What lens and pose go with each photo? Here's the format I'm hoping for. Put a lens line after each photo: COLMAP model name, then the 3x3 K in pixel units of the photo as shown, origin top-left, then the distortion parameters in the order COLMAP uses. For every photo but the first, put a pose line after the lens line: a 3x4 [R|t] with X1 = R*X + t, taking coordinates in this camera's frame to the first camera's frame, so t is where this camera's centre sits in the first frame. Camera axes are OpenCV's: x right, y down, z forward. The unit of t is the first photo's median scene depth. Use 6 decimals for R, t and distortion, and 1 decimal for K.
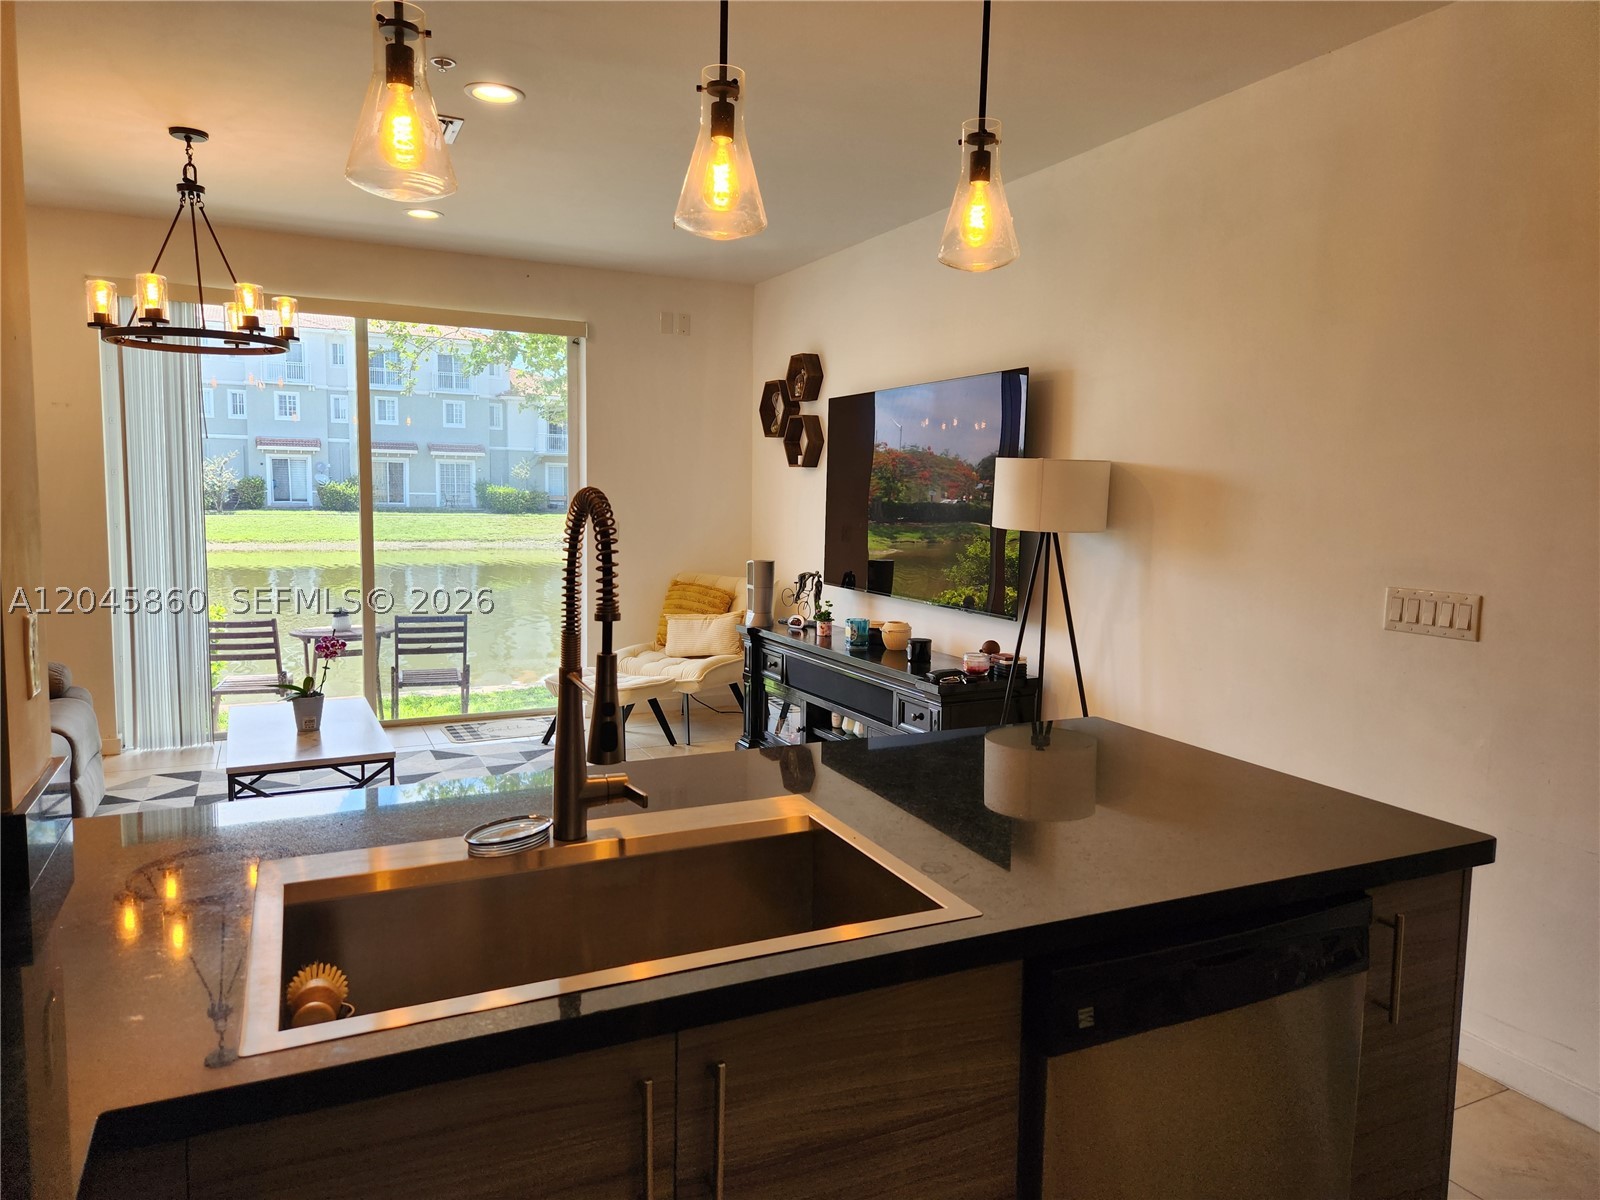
lens RADIAL K [[1073.5, 0, 816.8], [0, 1073.5, 590.1], [0, 0, 1]] dist [0.076769, -0.082130]
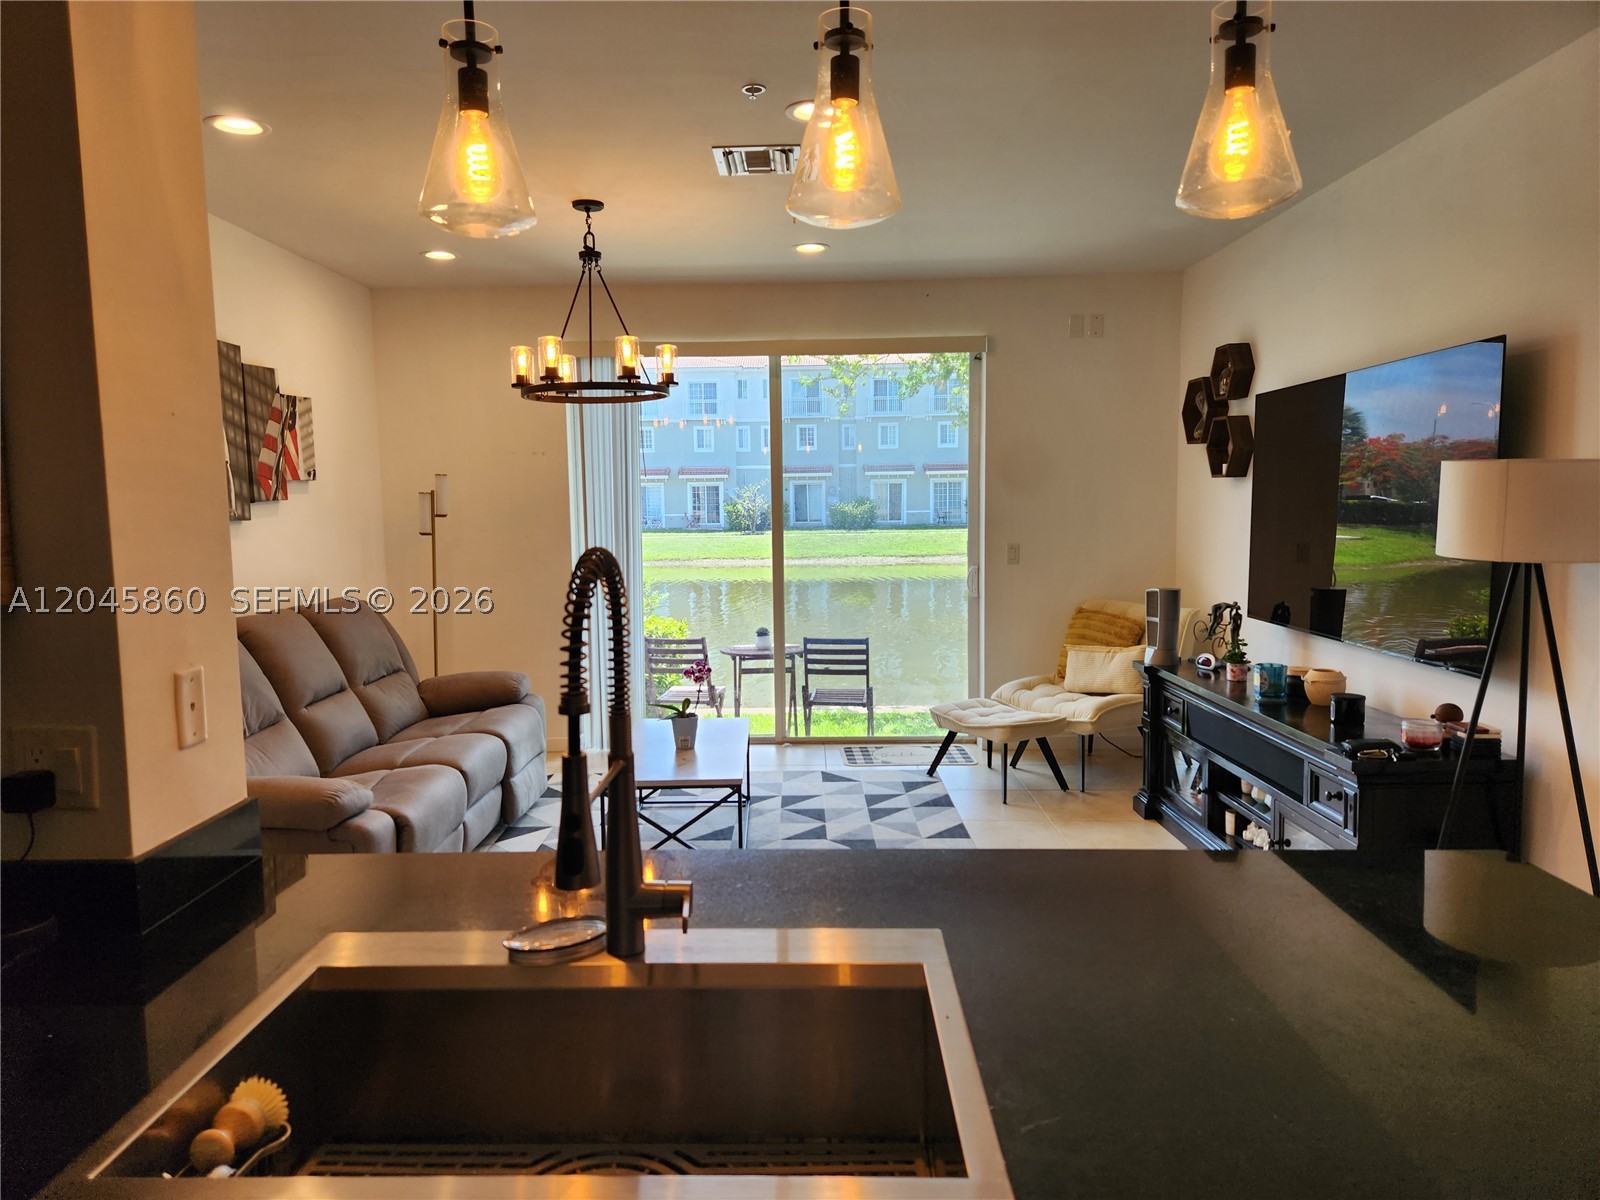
lens RADIAL K [[1066.4, 0, 781.6], [0, 1066.4, 595.8], [0, 0, 1]] dist [0.106296, -0.123488]
pose [[0.884558, 0.011318, -0.466293, 0.080619], [-0.014121, 0.999897, -0.002518, -0.015055], [0.466216, 0.008812, 0.884627, 0.087832]]
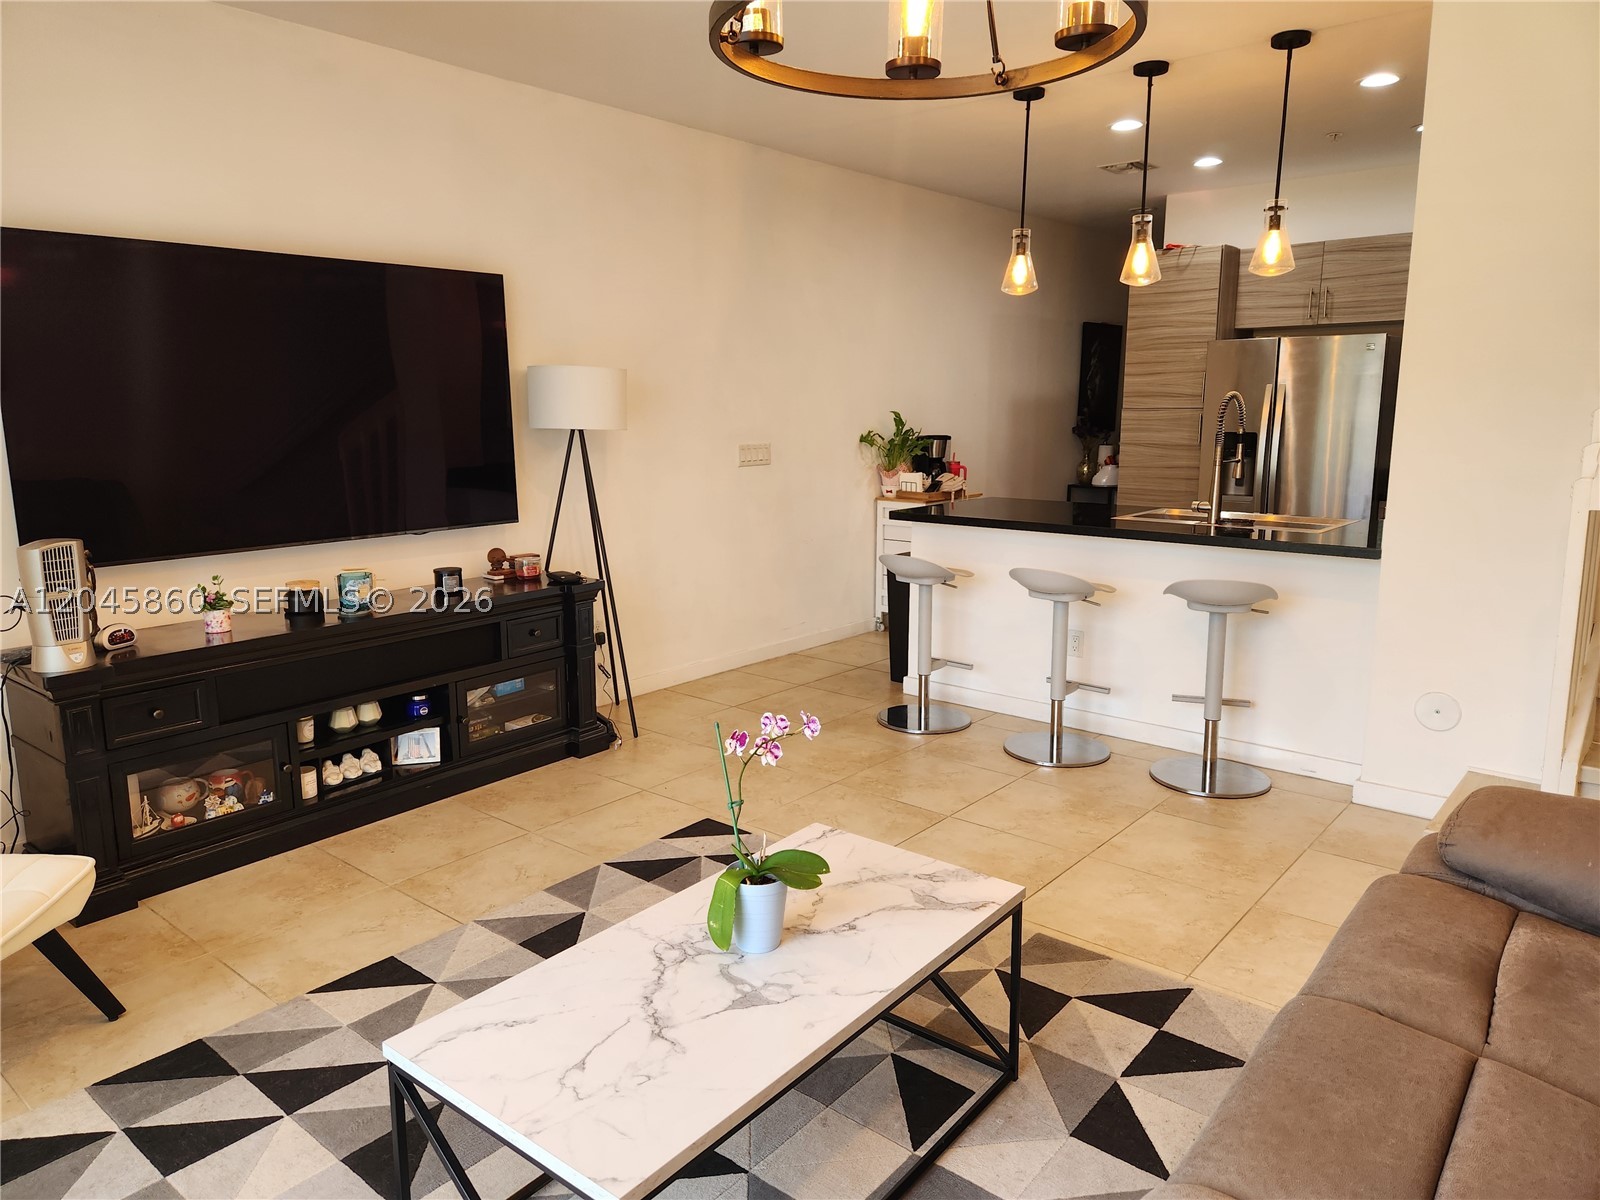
lens RADIAL K [[1075.6, 0, 791.7], [0, 1075.6, 588.1], [0, 0, 1]] dist [0.077490, -0.068131]
pose [[-0.395557, -0.174415, 0.901729, -0.664302], [0.087914, 0.970104, 0.226205, -0.093668], [-0.914224, 0.168751, -0.368398, 0.870833]]
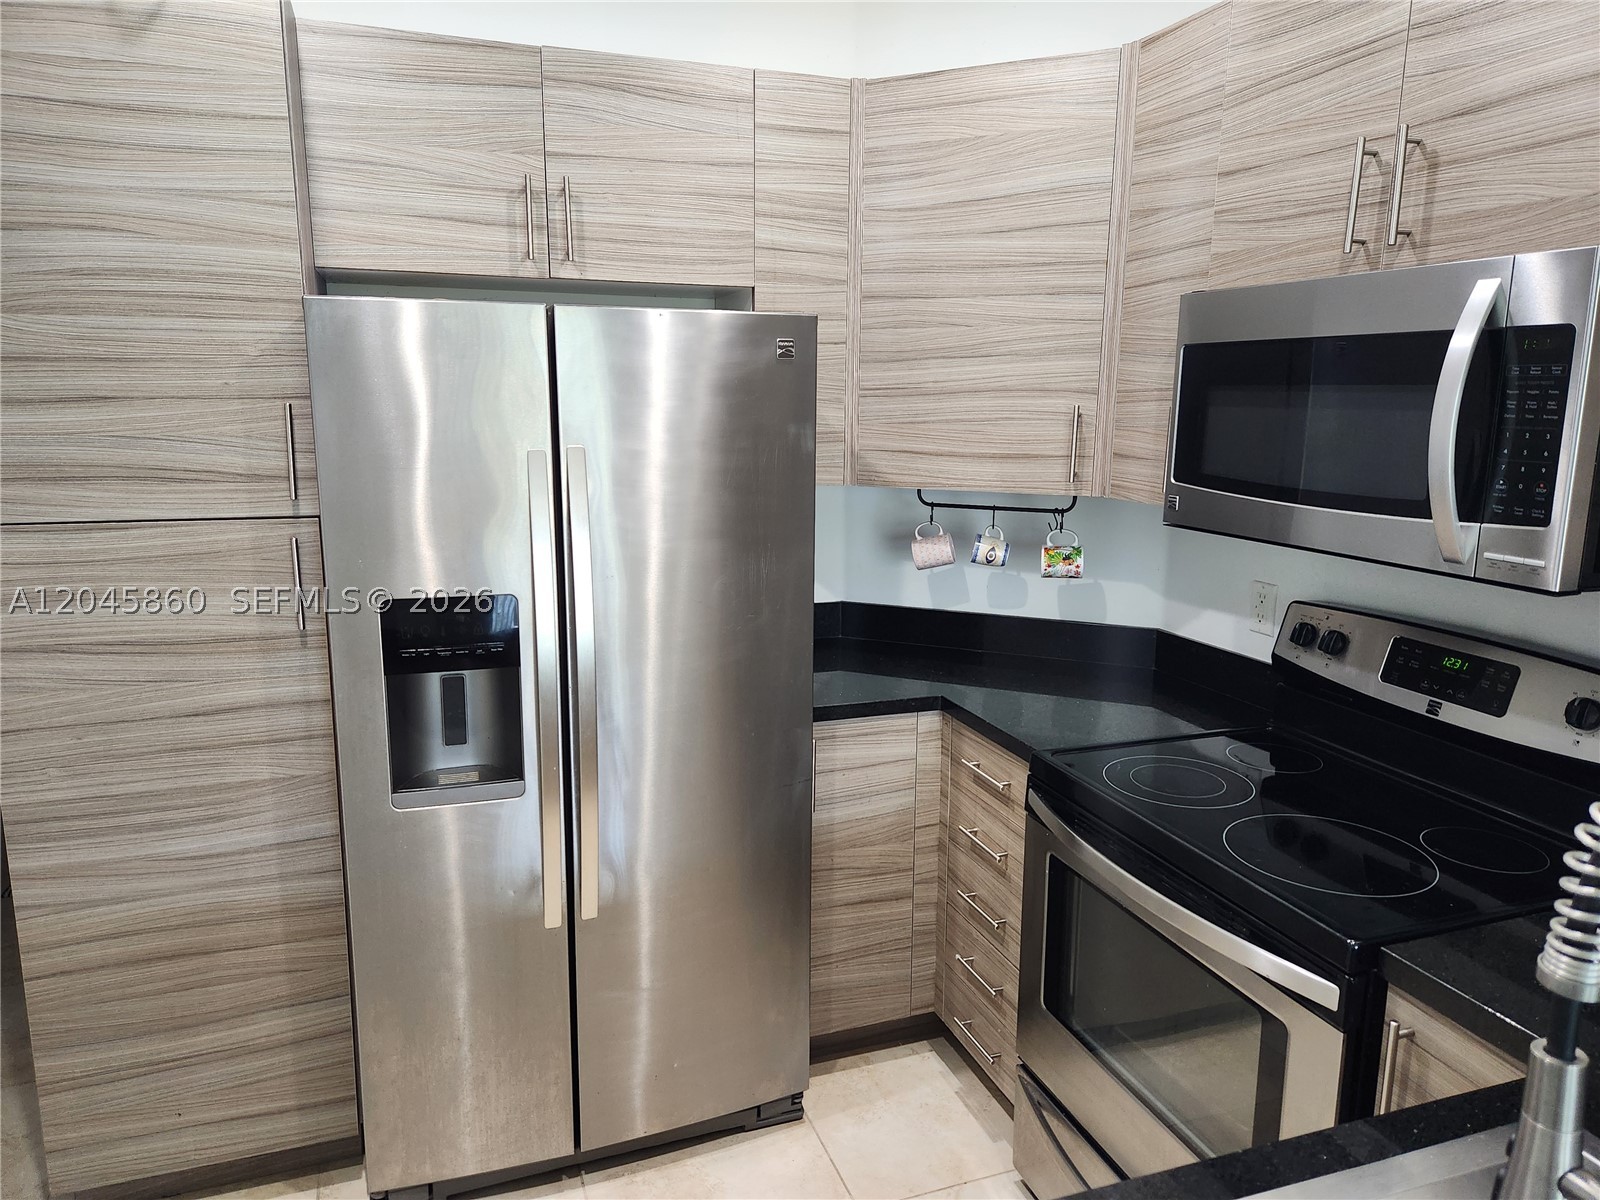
lens RADIAL K [[1075.6, 0, 791.7], [0, 1075.6, 588.1], [0, 0, 1]] dist [0.077490, -0.068131]
pose [[-0.991691, -0.048327, 0.119220, 0.014596], [-0.012895, 0.959430, 0.281650, -0.060098], [-0.127995, 0.277773, -0.952082, 0.352398]]
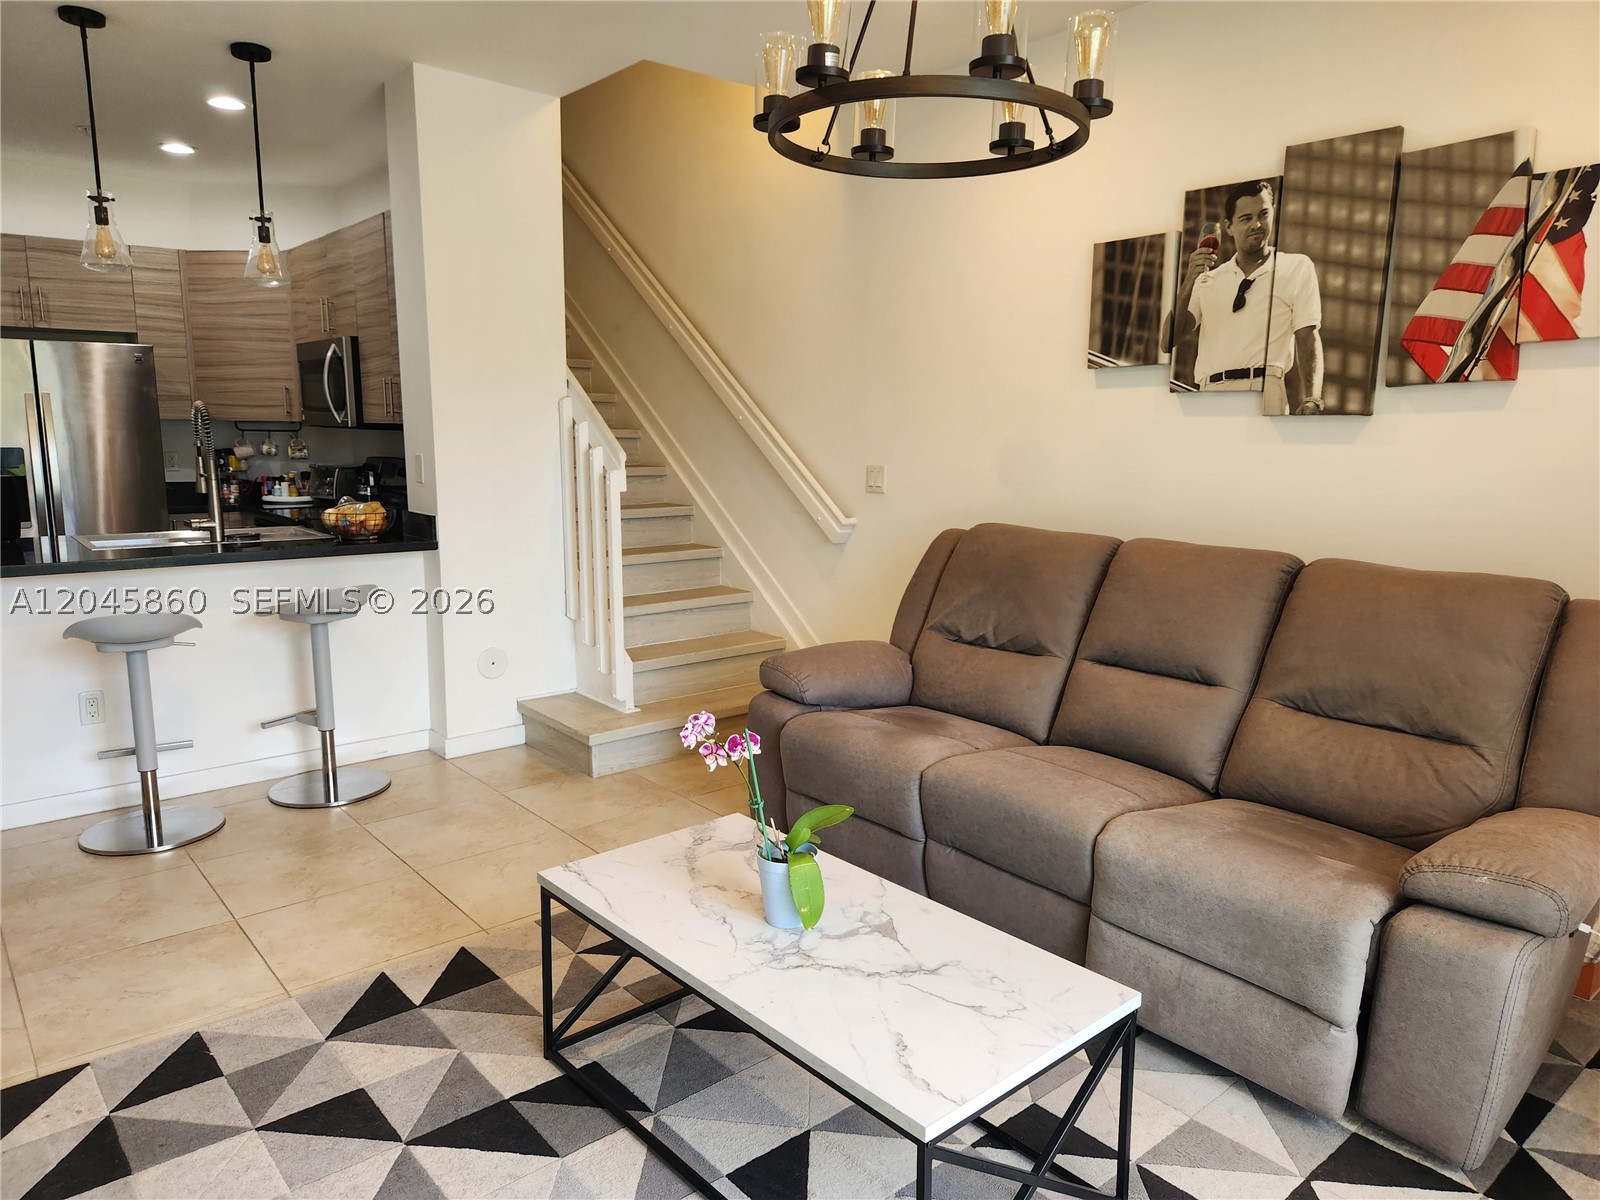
lens RADIAL K [[1079.4, 0, 804.3], [0, 1079.4, 603.3], [0, 0, 1]] dist [0.075516, -0.068301]
pose [[-0.971912, 0.011035, -0.235088, -0.278366], [-0.050364, 0.966007, 0.253561, -0.102406], [0.229895, 0.258279, -0.938318, 1.094915]]
